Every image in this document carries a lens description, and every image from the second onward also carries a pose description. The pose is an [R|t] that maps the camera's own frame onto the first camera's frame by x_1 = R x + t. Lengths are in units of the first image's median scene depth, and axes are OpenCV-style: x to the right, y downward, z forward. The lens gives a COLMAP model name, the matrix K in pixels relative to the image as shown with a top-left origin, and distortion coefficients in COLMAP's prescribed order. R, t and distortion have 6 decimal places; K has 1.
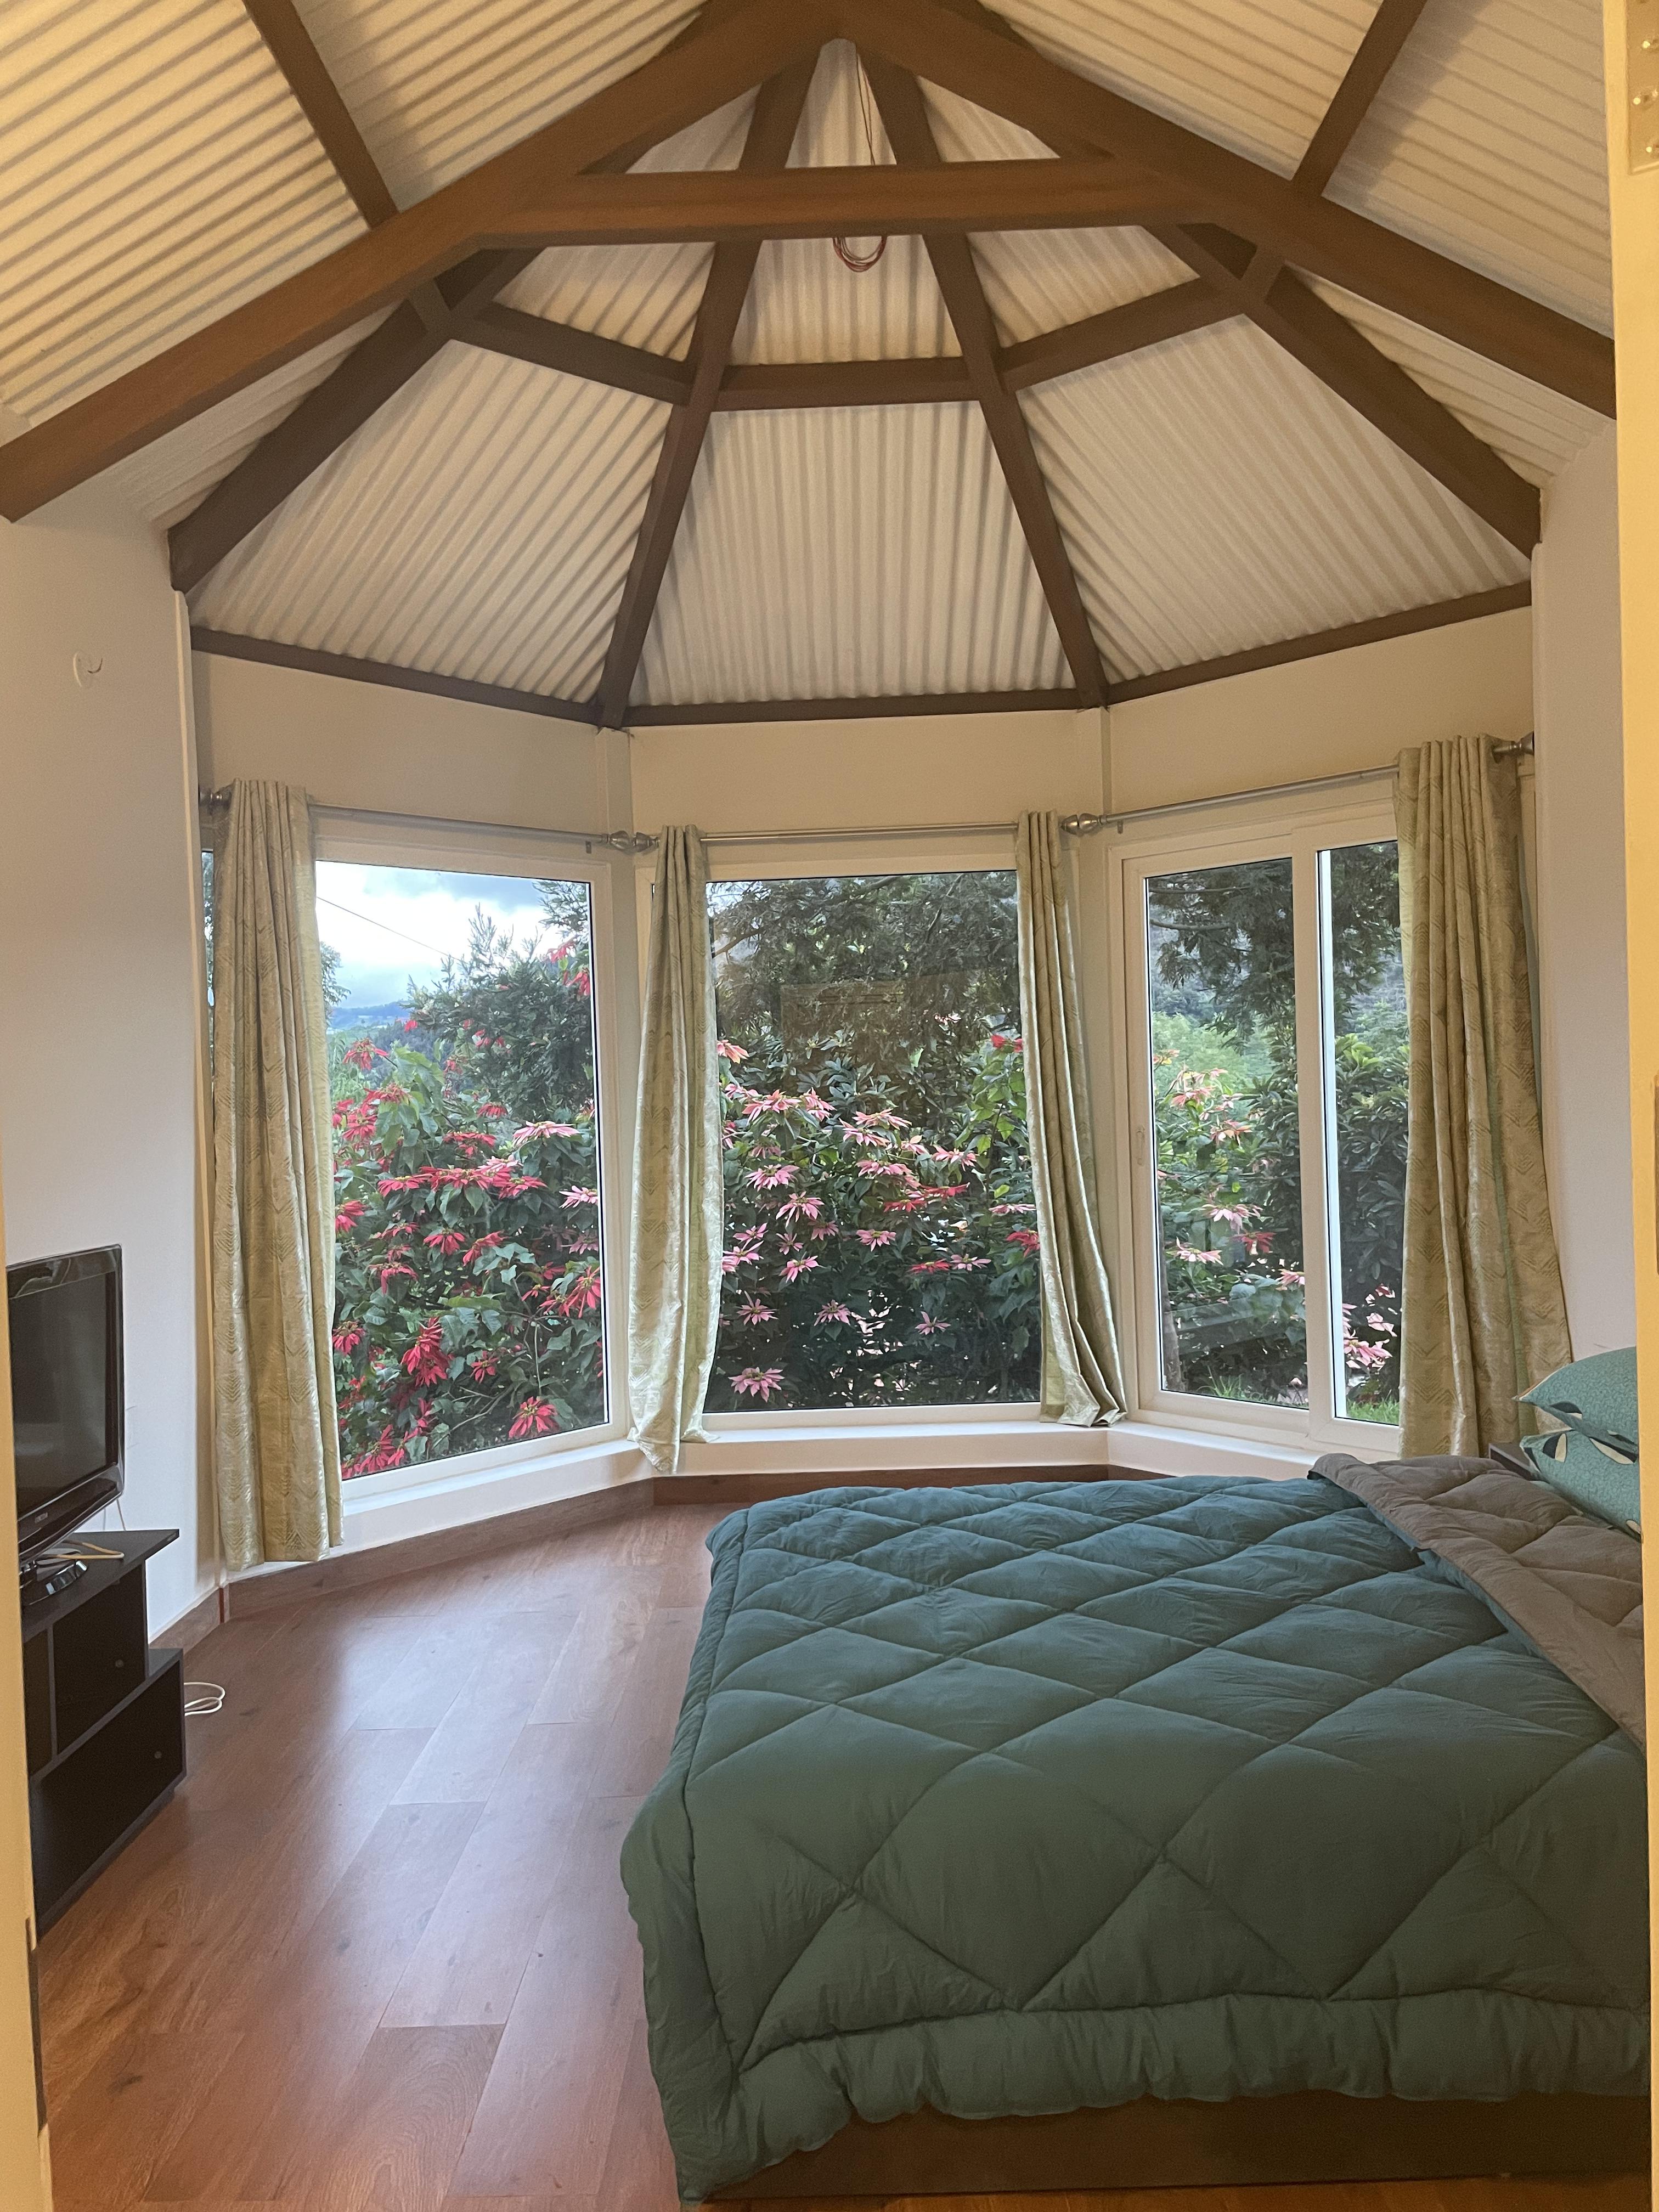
lens RADIAL K [[1643.2, 0, 829.5], [0, 1643.2, 1106.0], [0, 0, 1]] dist [0.044141, -0.000352]
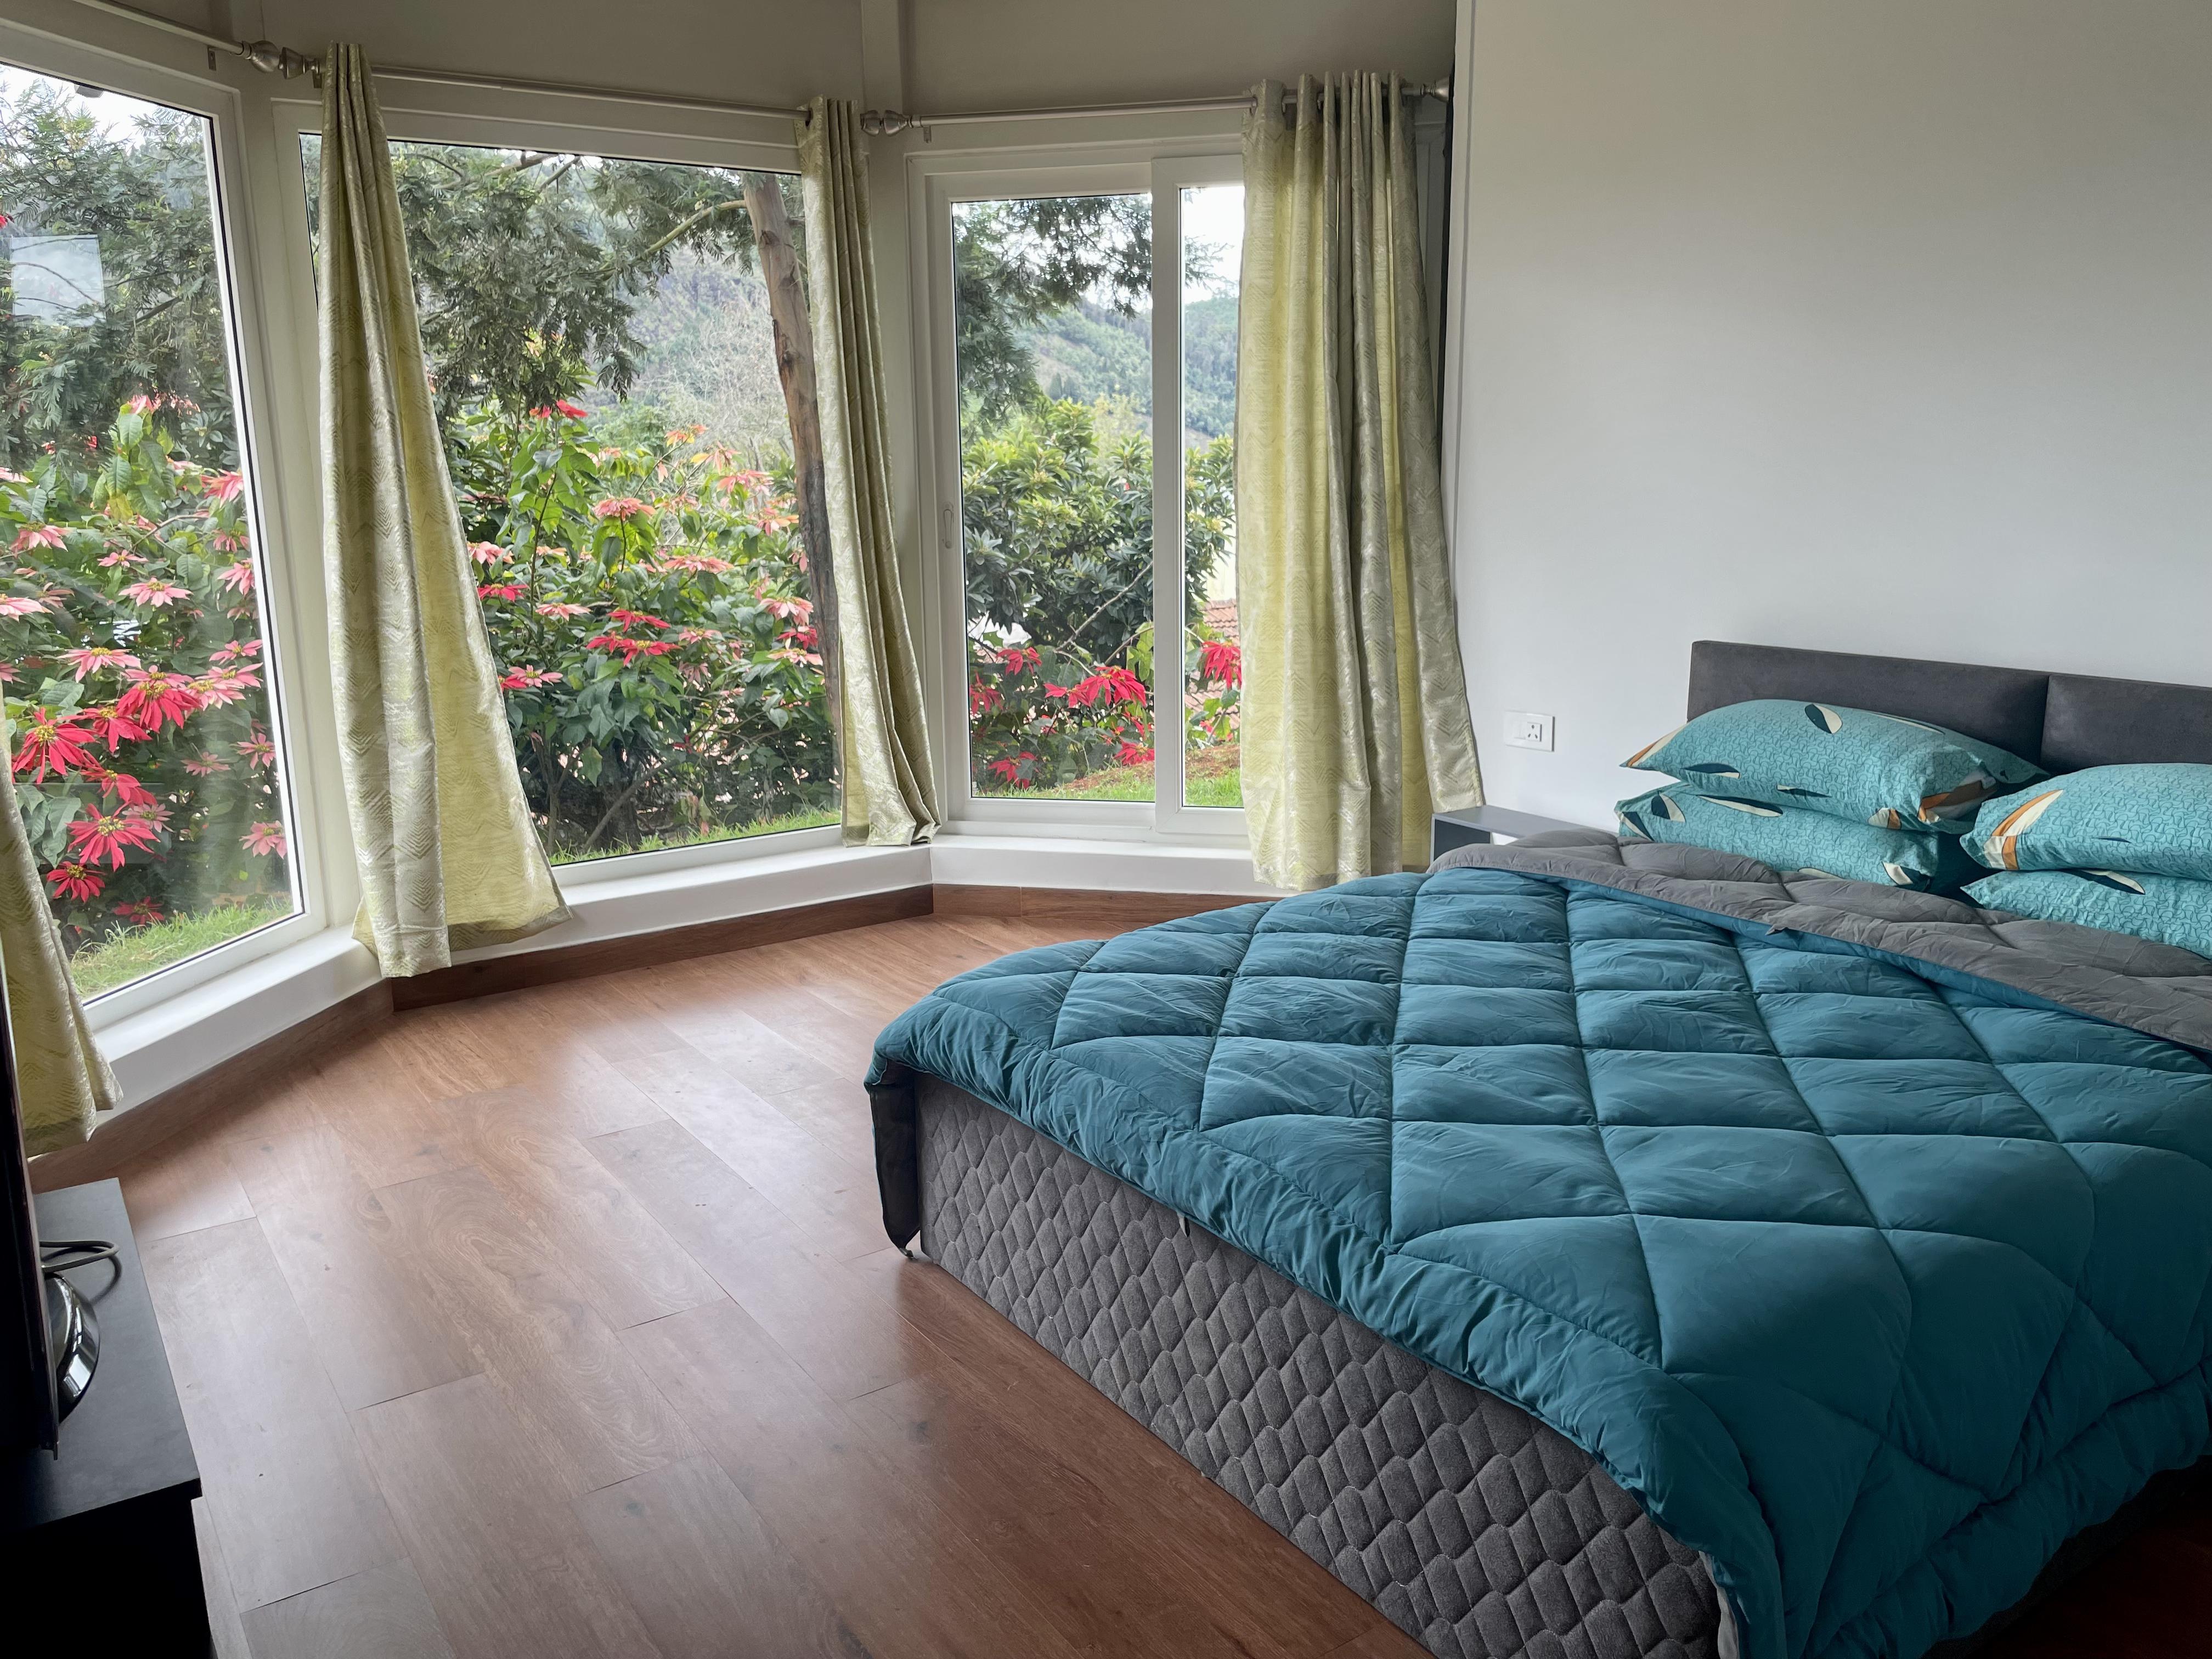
lens RADIAL K [[1643.2, 0, 1106.0], [0, 1643.2, 829.5], [0, 0, 1]] dist [0.044141, -0.000352]
pose [[0.826476, -0.102569, 0.553549, -0.298692], [-0.006013, 0.981598, 0.190862, 0.018339], [-0.562939, -0.161071, 0.810651, 0.262989]]
